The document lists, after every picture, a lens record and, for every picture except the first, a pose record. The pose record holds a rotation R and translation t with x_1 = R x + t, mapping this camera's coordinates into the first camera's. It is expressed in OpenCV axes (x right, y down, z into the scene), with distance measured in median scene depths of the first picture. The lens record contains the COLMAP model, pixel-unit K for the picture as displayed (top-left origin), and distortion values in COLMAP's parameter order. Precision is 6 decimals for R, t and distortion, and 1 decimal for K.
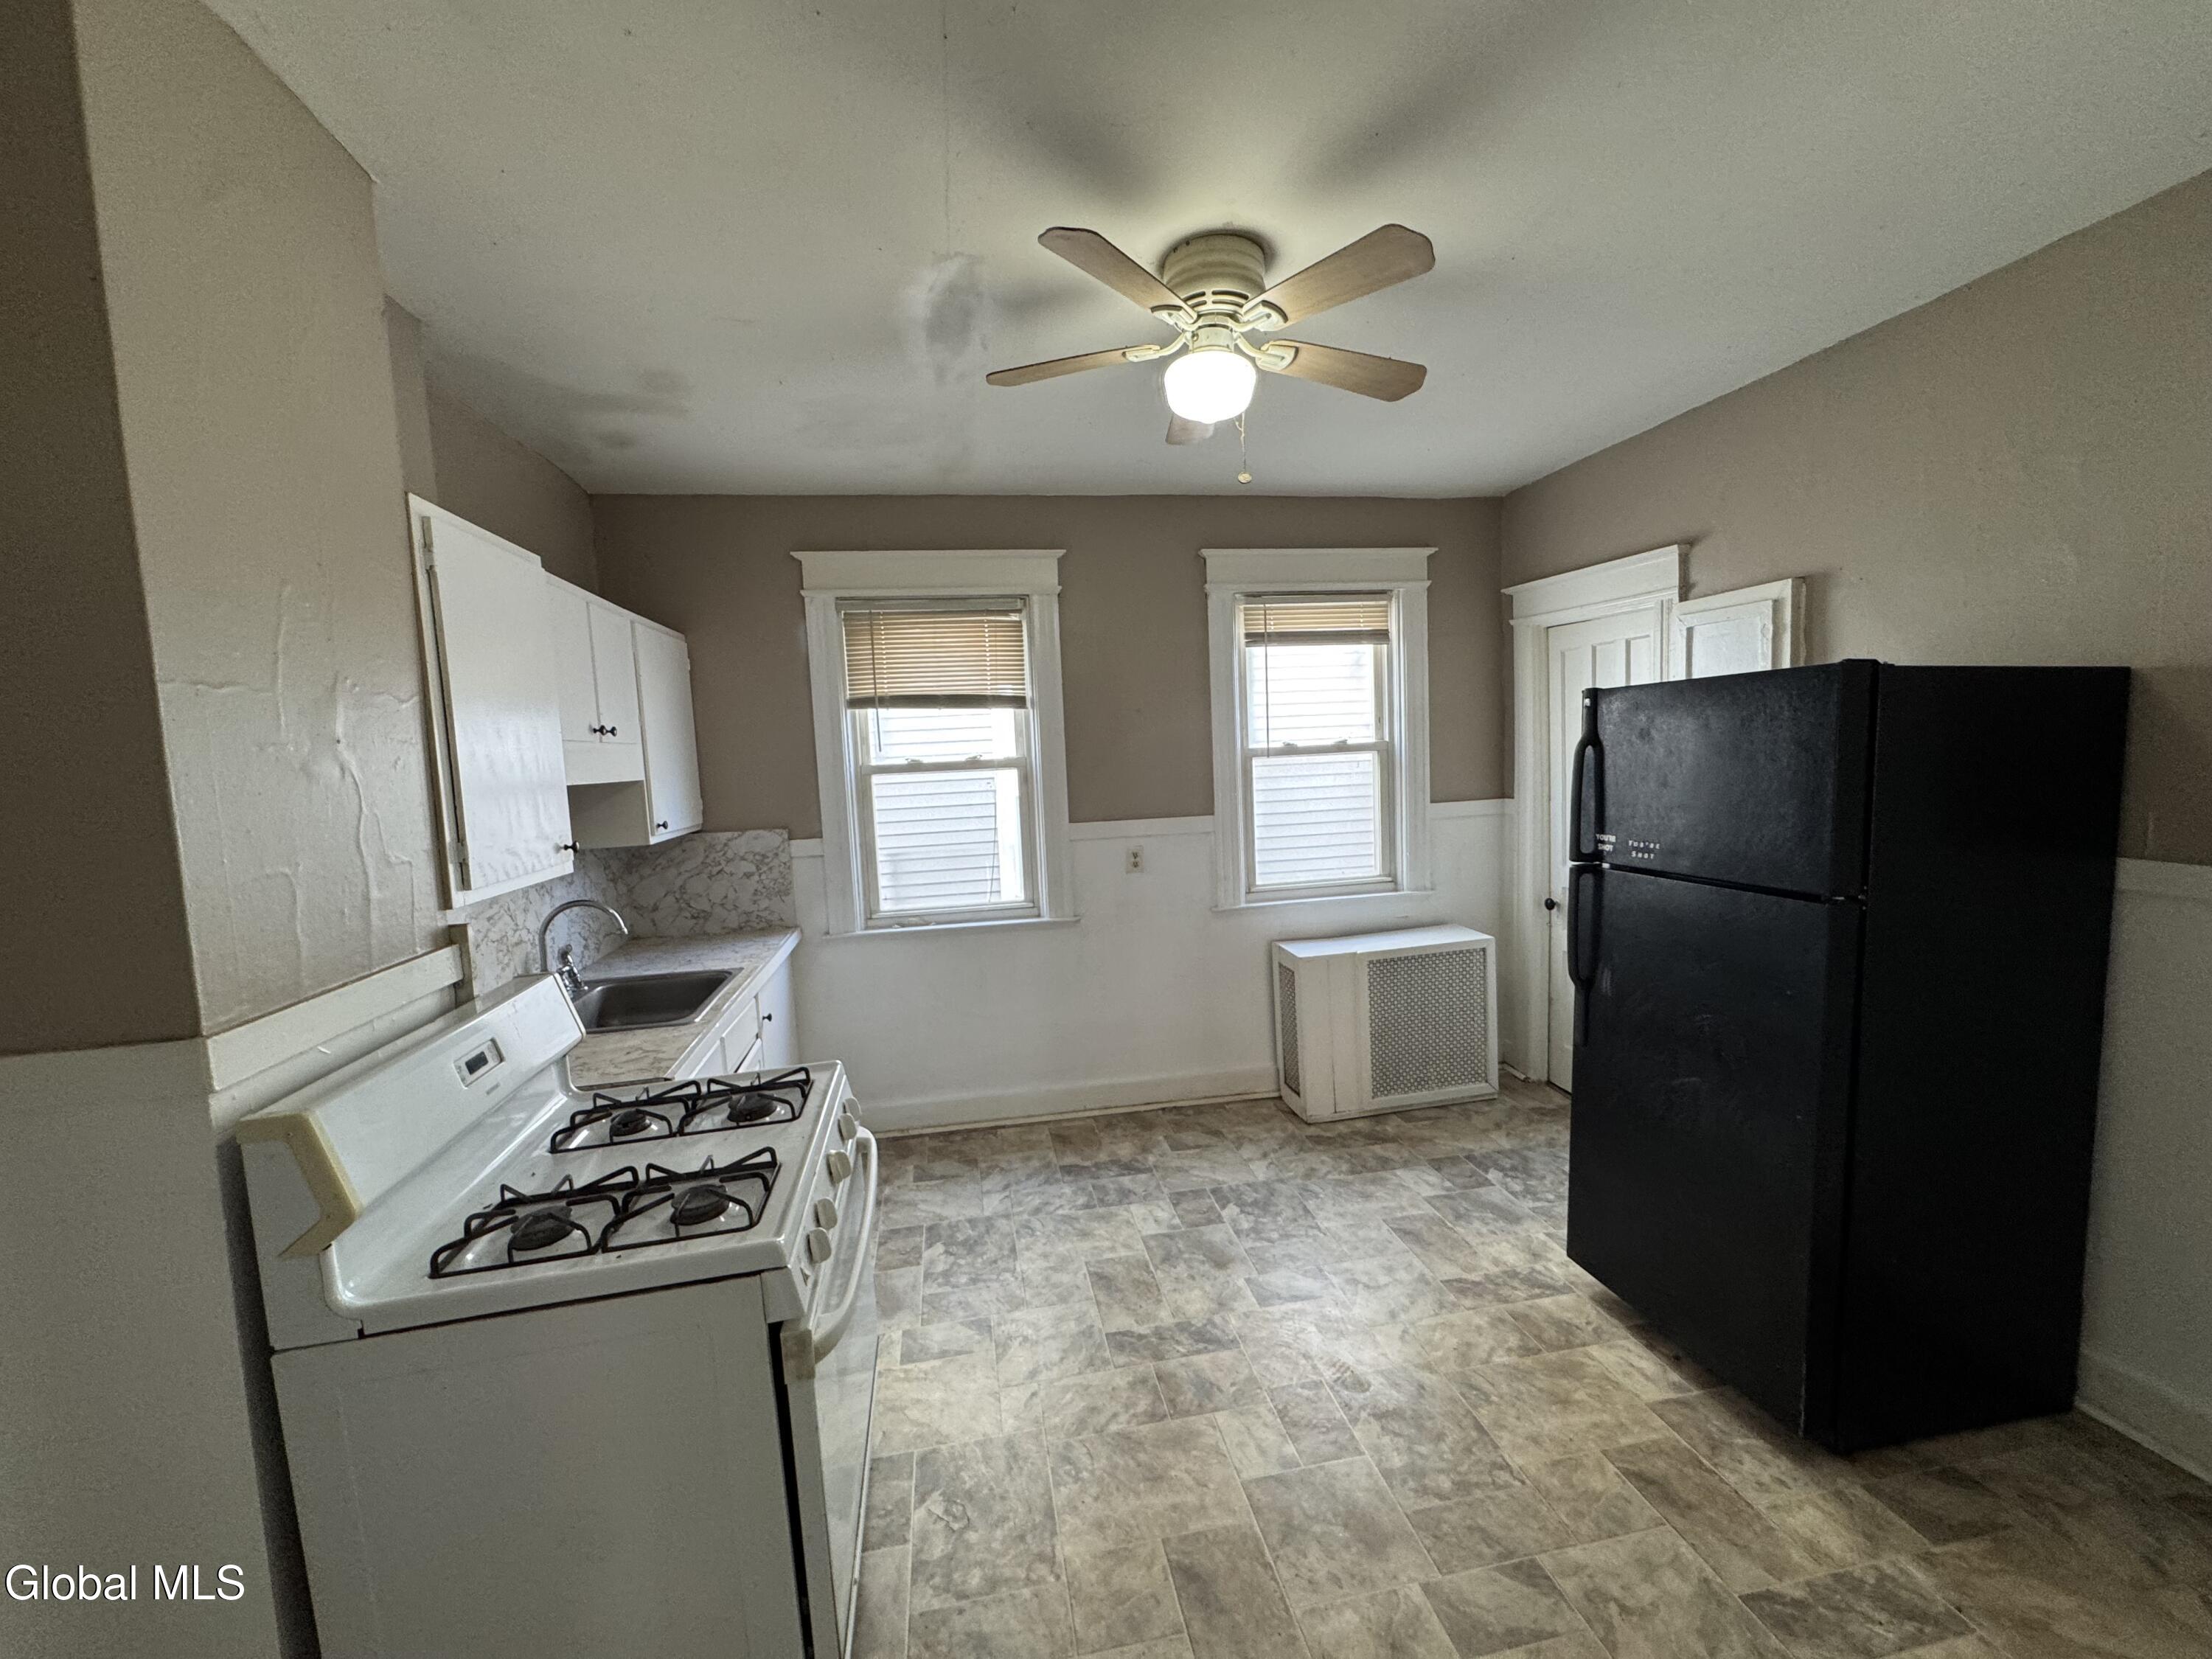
lens RADIAL K [[880.5, 0, 1103.9], [0, 880.5, 825.3], [0, 0, 1]] dist [-0.002811, -0.000207]
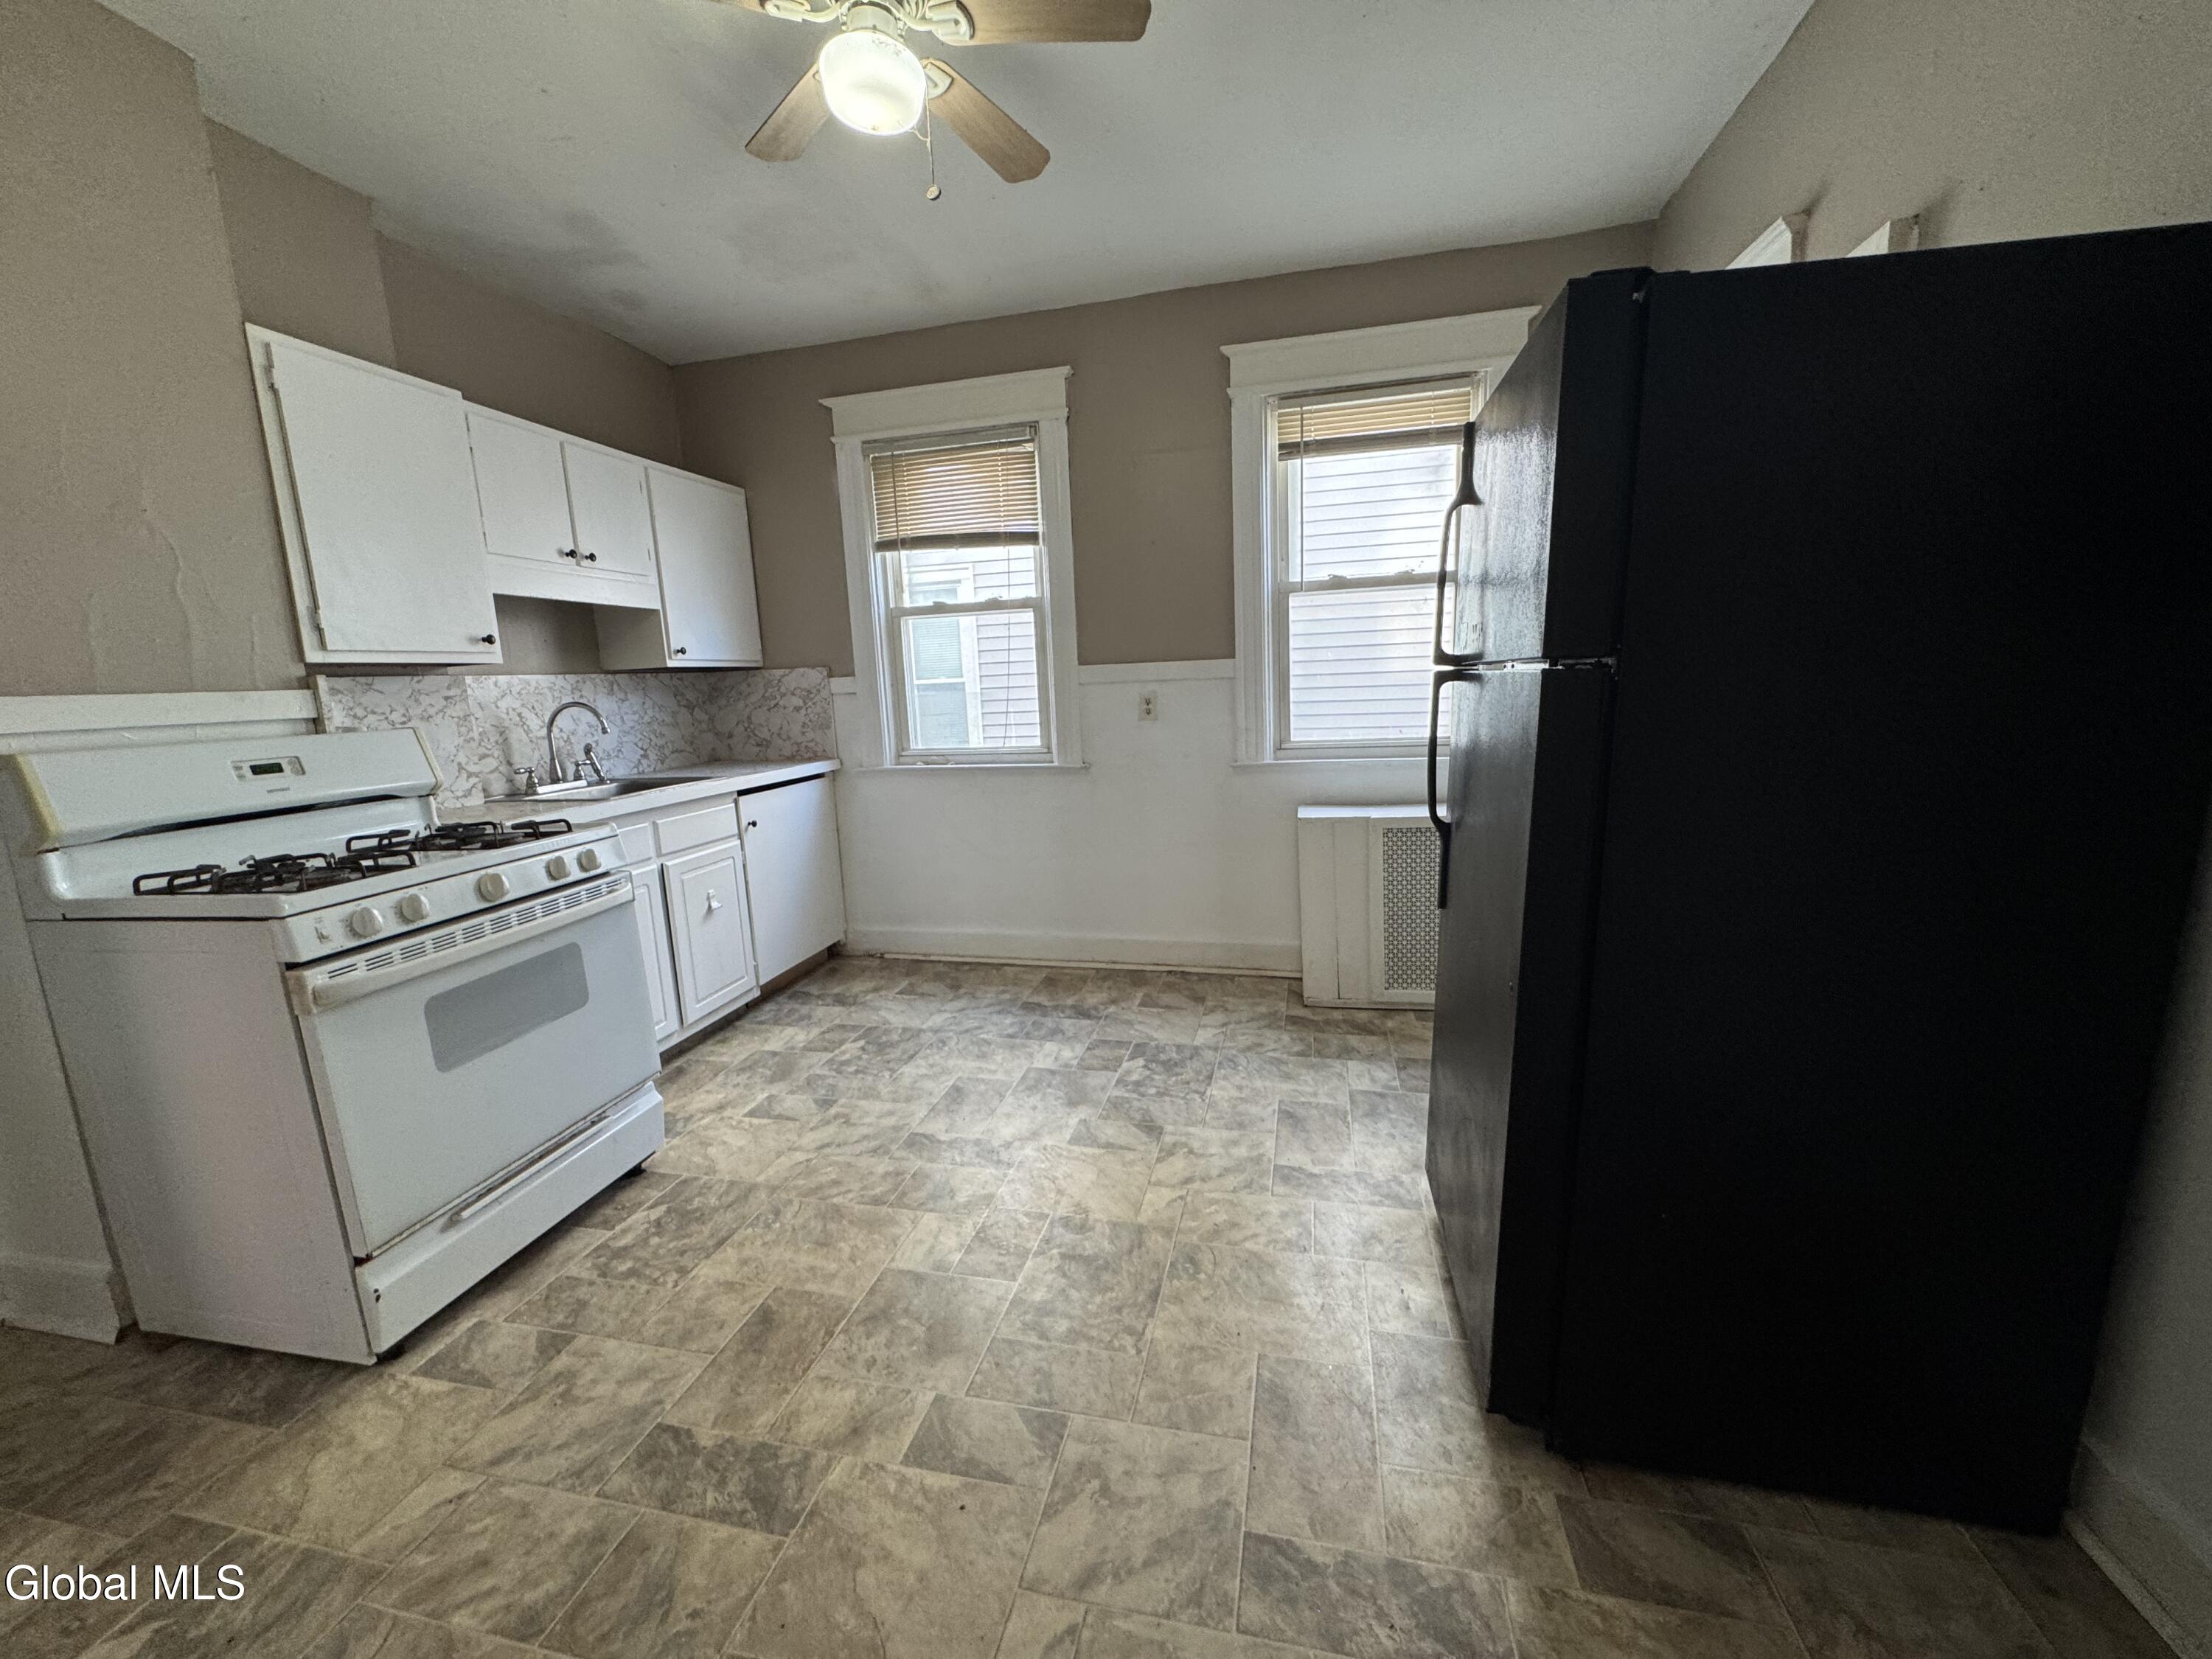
lens RADIAL K [[880.5, 0, 1102.9], [0, 880.5, 823.9], [0, 0, 1]] dist [-0.002811, -0.000207]
pose [[0.917735, 0.070555, -0.390875, 0.397620], [-0.033325, 0.994304, 0.101235, 0.076172], [0.395792, -0.079881, 0.914860, 0.124481]]
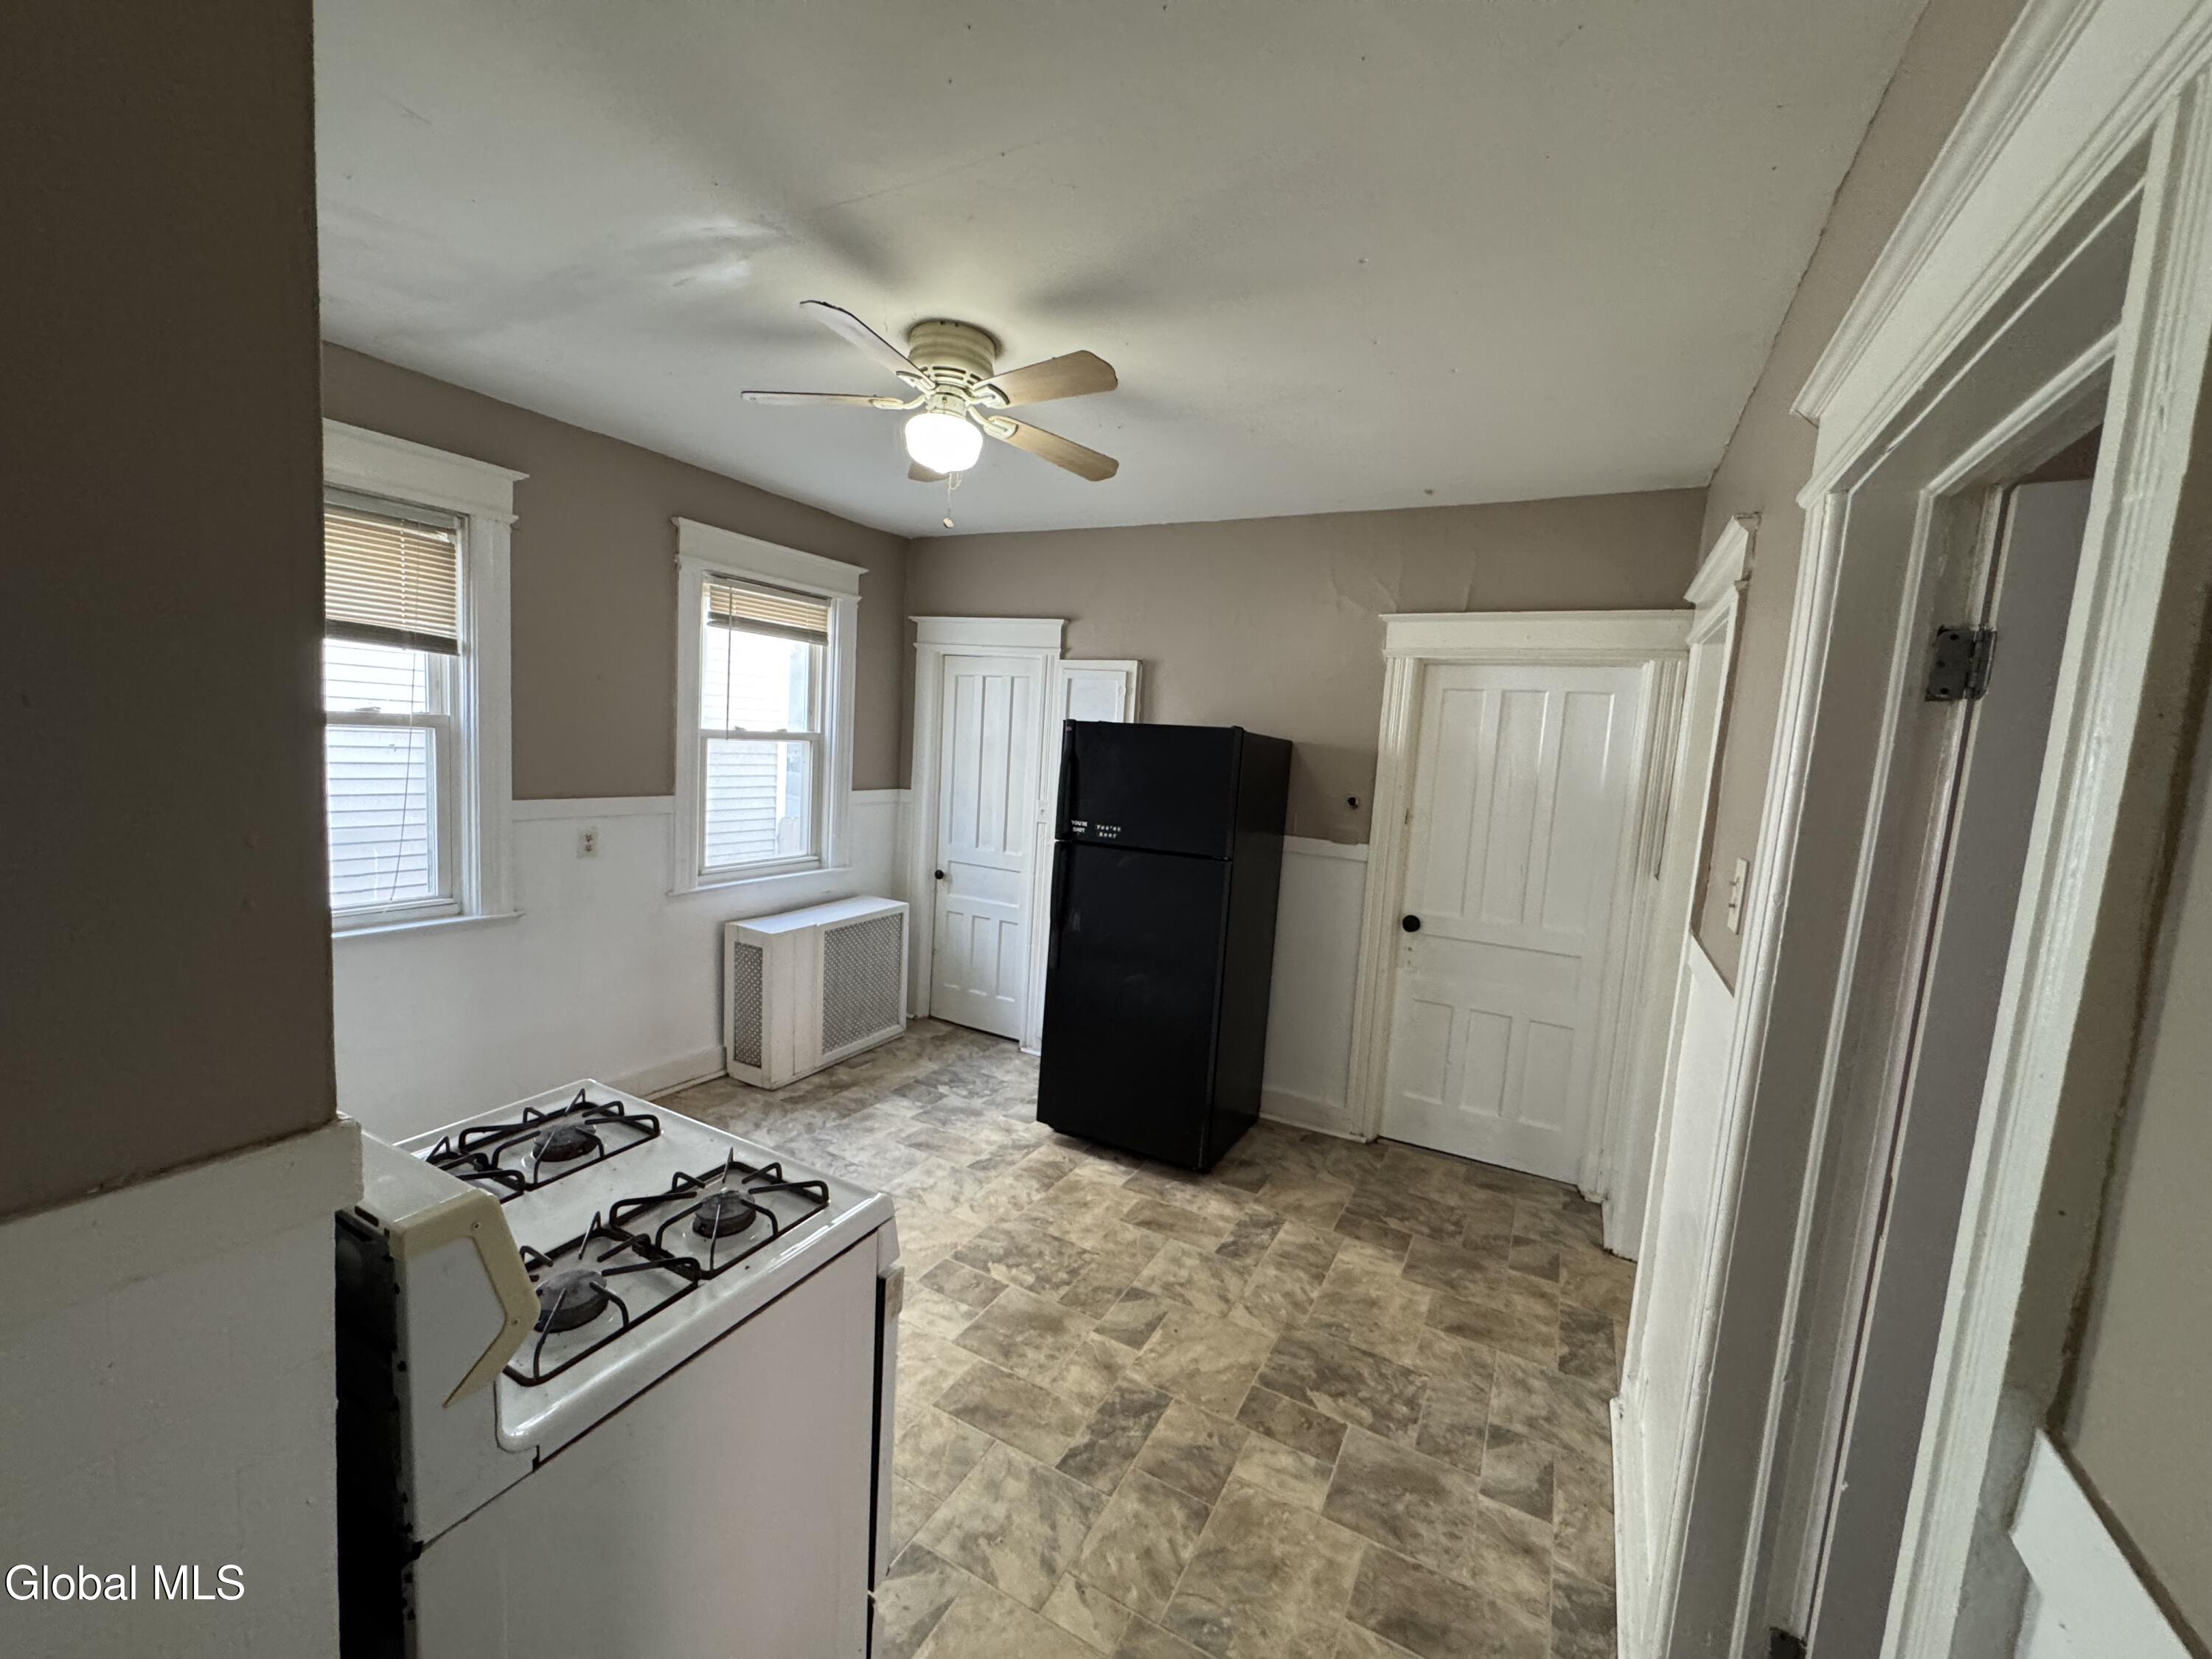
lens RADIAL K [[880.5, 0, 1096.7], [0, 880.5, 824.9], [0, 0, 1]] dist [-0.002811, -0.000207]
pose [[0.617671, 0.004643, 0.786423, -0.376286], [-0.020556, 0.999736, 0.010243, 0.000948], [-0.786168, -0.022493, 0.617603, 0.049654]]
